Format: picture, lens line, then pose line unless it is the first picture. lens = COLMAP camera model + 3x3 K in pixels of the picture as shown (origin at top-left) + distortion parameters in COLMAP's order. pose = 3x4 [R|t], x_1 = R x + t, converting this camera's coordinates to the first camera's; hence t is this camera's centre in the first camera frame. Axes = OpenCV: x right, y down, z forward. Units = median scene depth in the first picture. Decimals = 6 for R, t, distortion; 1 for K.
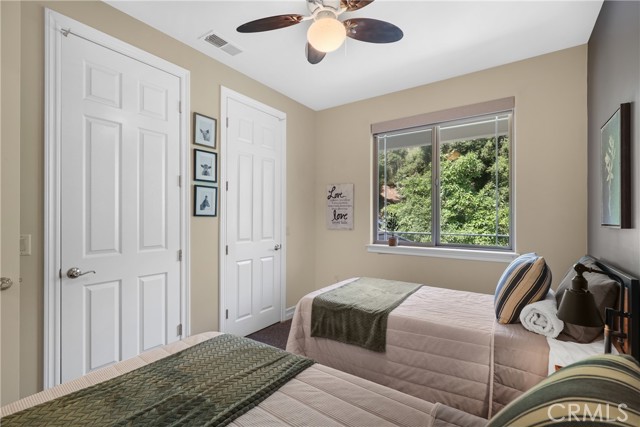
lens RADIAL K [[286.4, 0, 320.7], [0, 286.4, 213.8], [0, 0, 1]] dist [0.001947, 0.000480]
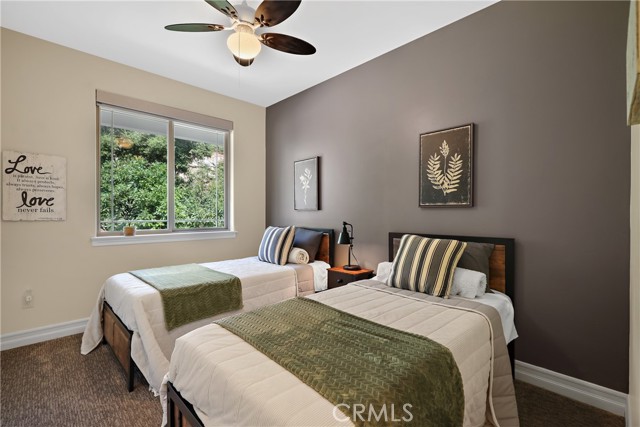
lens RADIAL K [[286.4, 0, 322.8], [0, 286.4, 214.8], [0, 0, 1]] dist [0.001947, 0.000480]
pose [[0.183713, -0.003711, 0.982973, -0.483919], [-0.008991, 0.999945, 0.005455, 0.031308], [-0.982939, -0.009840, 0.183669, 0.213060]]
